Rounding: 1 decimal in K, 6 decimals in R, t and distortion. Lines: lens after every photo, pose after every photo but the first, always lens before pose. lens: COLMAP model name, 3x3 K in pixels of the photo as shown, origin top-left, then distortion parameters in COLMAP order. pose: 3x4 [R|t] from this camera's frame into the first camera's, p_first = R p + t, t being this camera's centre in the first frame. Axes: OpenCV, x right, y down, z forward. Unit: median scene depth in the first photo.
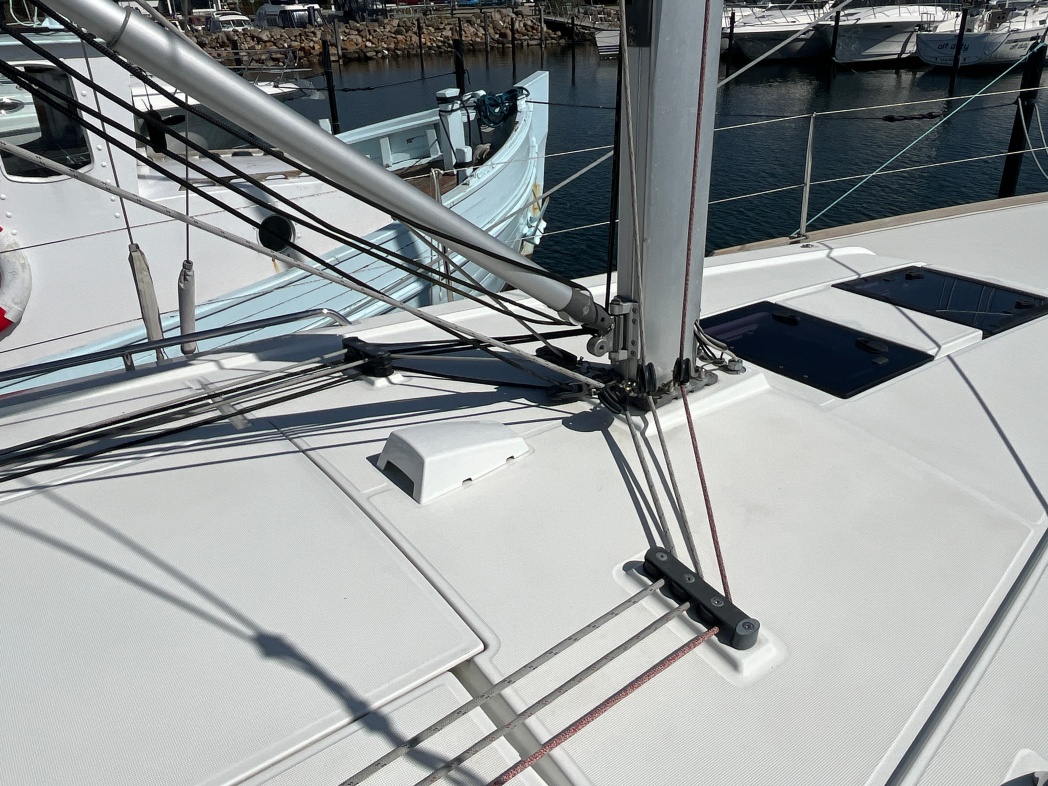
lens RADIAL K [[790.0, 0, 524.0], [0, 790.0, 393.0], [0, 0, 1]] dist [-0.038453, -0.005954]
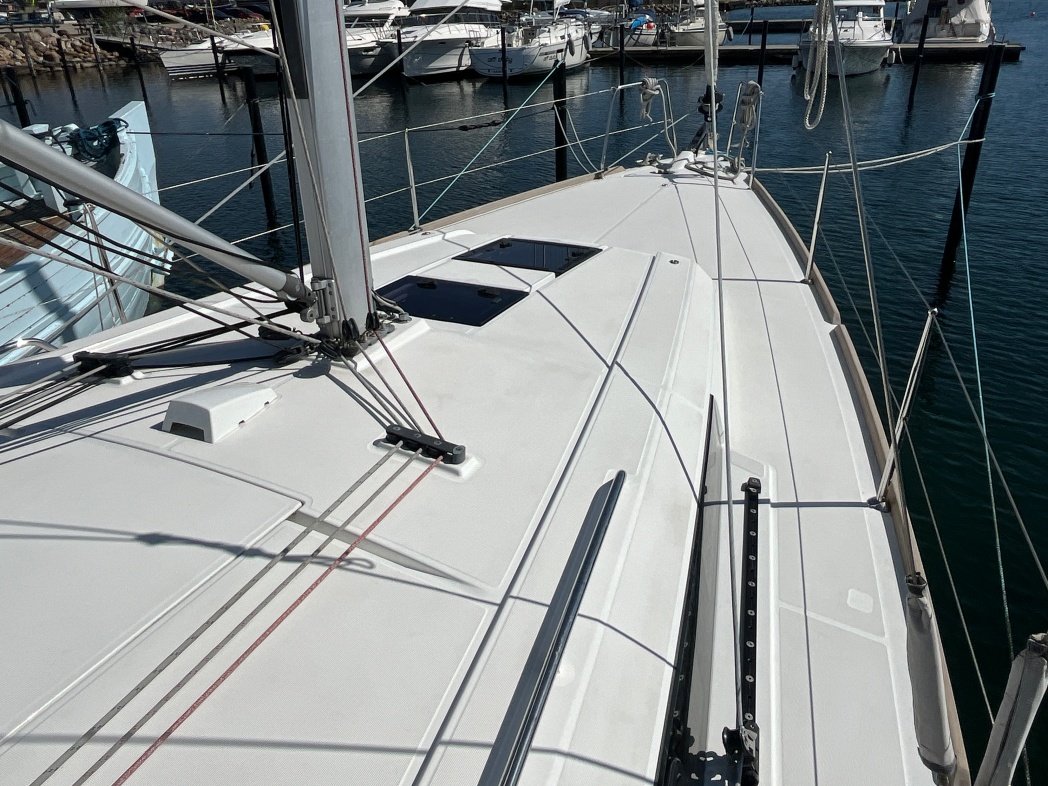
lens RADIAL K [[775.2, 0, 527.1], [0, 775.2, 386.3], [0, 0, 1]] dist [0.001521, -0.001602]
pose [[0.876695, -0.203250, 0.435999, -0.116901], [0.211938, 0.976846, 0.029218, 0.064692], [-0.431842, 0.066790, 0.899473, -0.231063]]
